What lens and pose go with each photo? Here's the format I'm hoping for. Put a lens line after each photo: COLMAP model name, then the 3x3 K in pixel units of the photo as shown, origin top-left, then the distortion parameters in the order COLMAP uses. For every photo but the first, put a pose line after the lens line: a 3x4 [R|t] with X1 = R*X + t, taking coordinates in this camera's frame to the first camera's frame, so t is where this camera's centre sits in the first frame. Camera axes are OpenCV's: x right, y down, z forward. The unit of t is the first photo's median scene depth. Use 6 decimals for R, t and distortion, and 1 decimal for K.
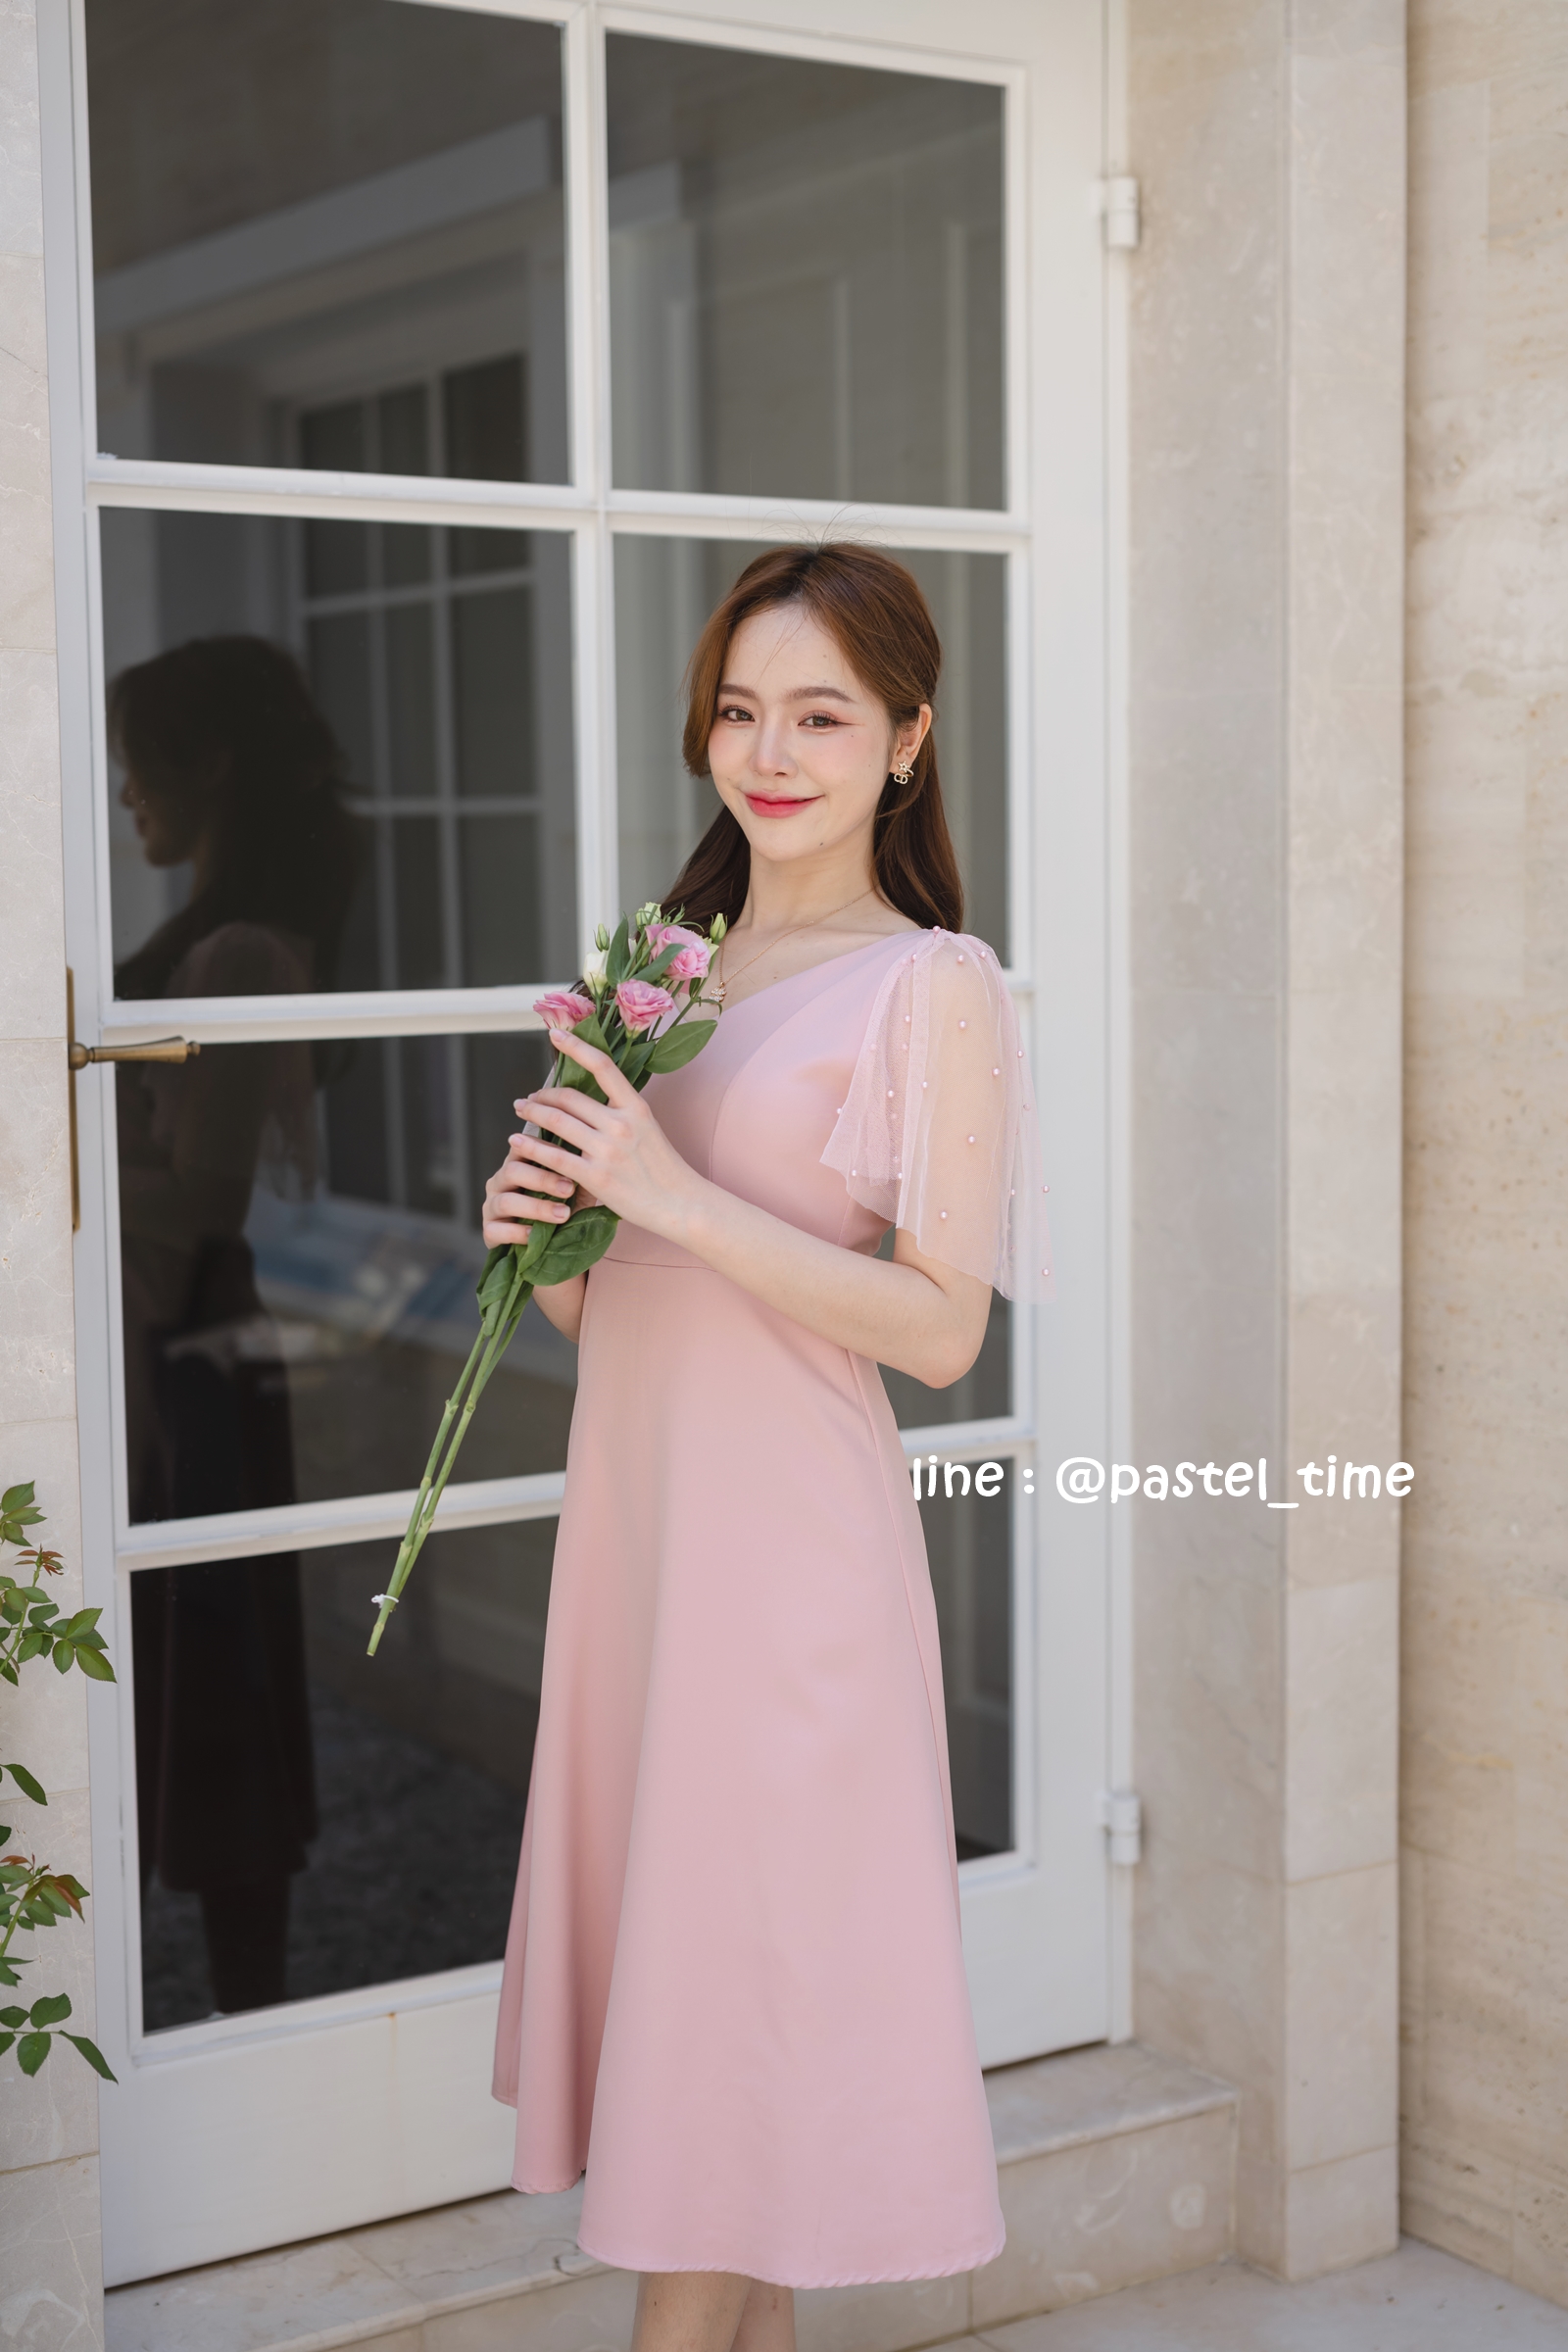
lens RADIAL K [[3392.5, 0, 786.0], [0, 3392.5, 1186.4], [0, 0, 1]] dist [-0.009395, 0.047664]
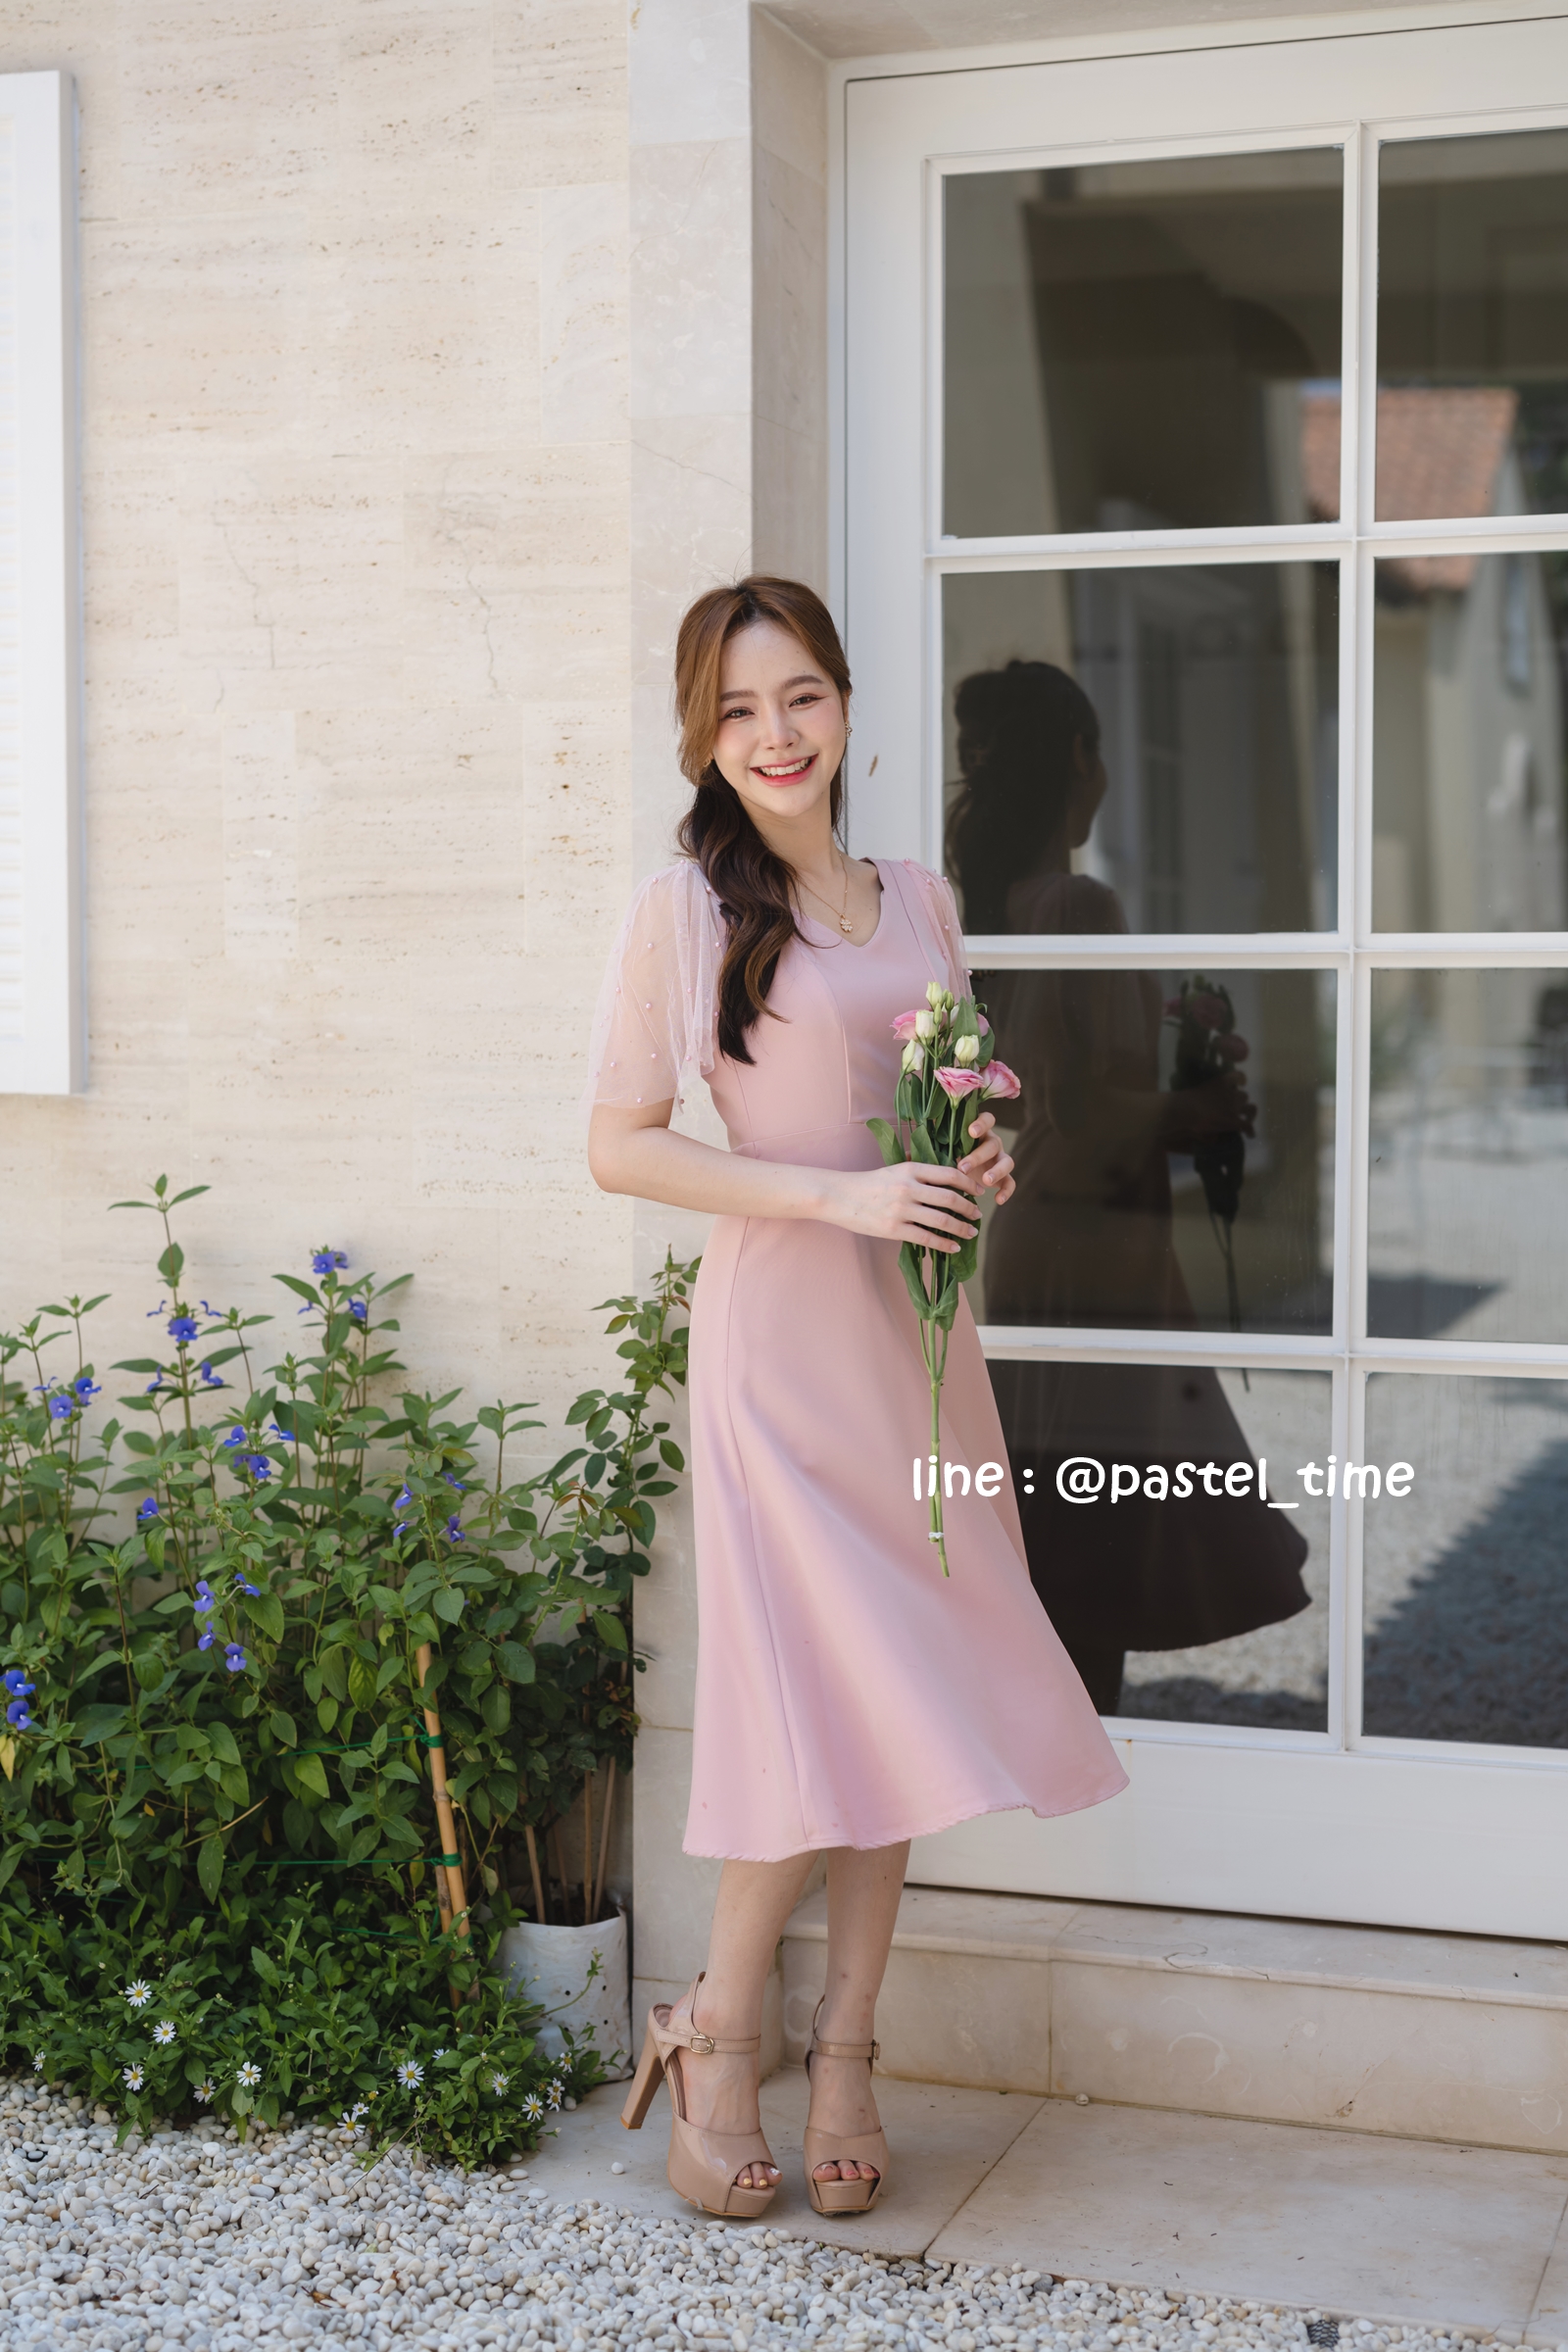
lens RADIAL K [[3397.7, 0, 796.9], [0, 3397.7, 1203.8], [0, 0, 1]] dist [-0.009731, 0.058914]
pose [[0.617622, 0.068719, -0.783468, 0.734116], [-0.078966, 0.996560, 0.025159, 0.020178], [0.782501, 0.046328, 0.620923, 0.096252]]
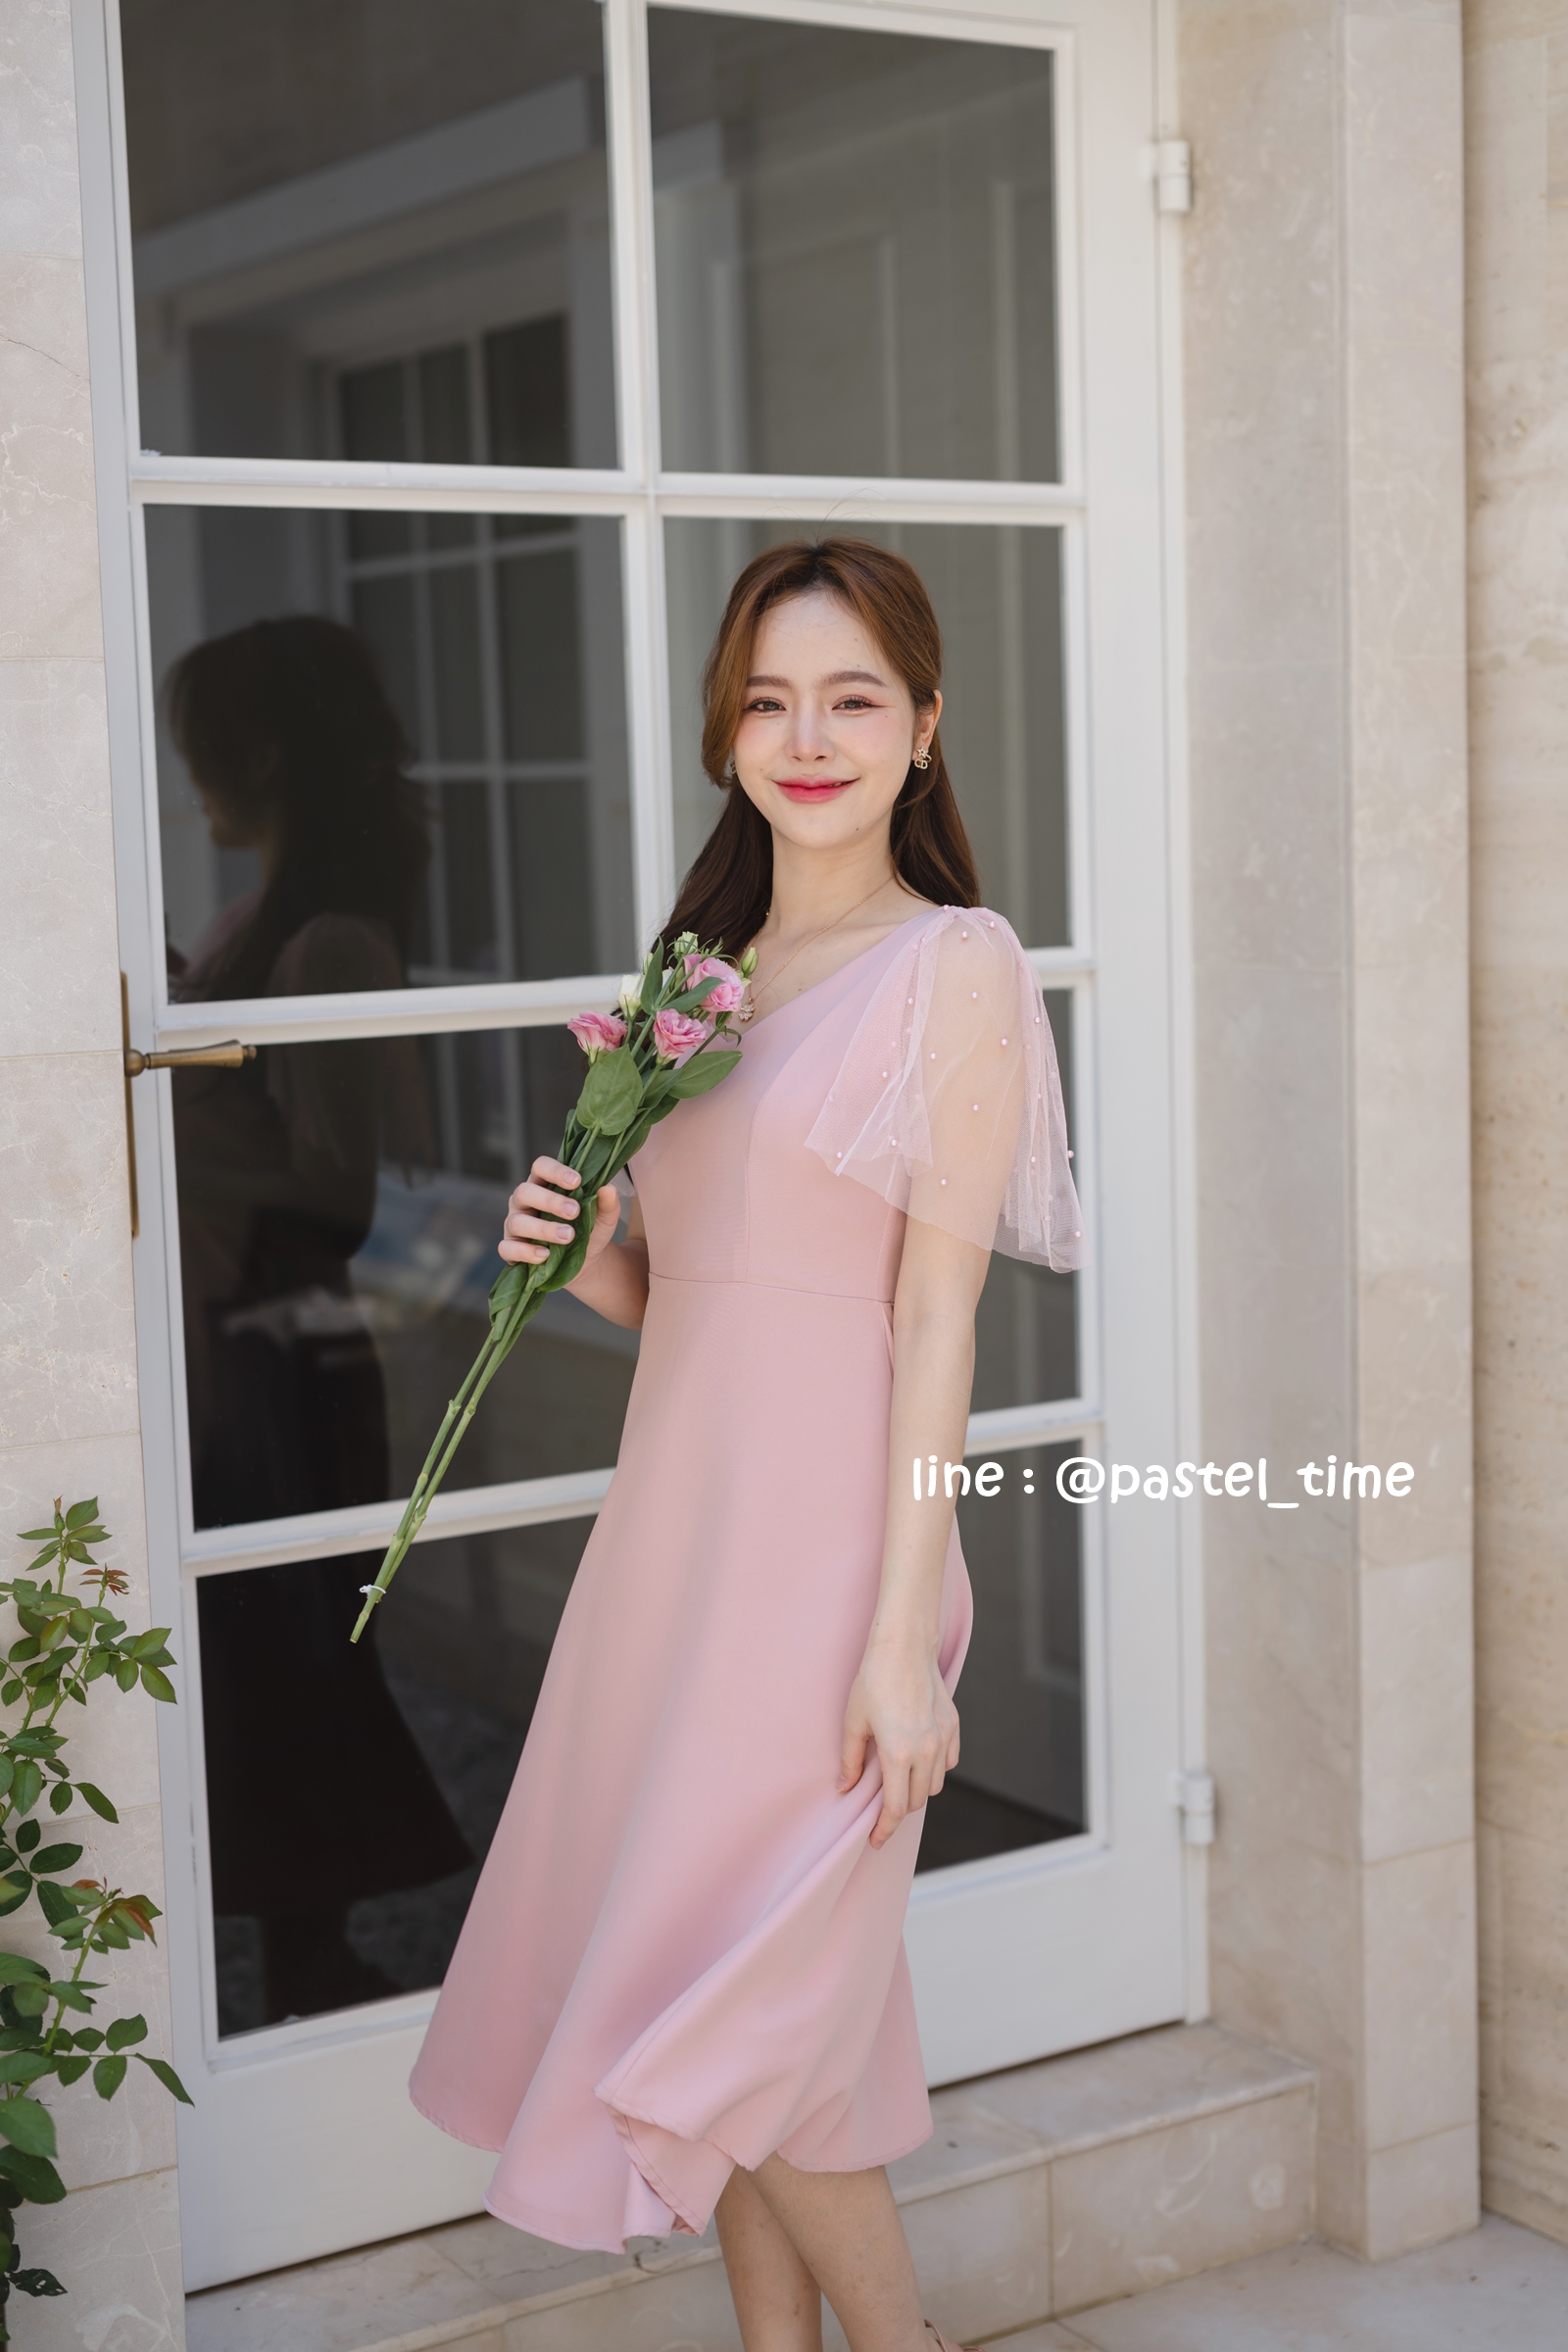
lens RADIAL K [[3393.7, 0, 808.2], [0, 3393.7, 1185.9], [0, 0, 1]] dist [-0.008872, 0.047841]
pose [[0.999828, -0.016227, -0.008976, -0.002914], [0.016412, 0.999647, 0.020912, -0.016818], [0.008634, -0.021055, 0.999741, 0.008842]]
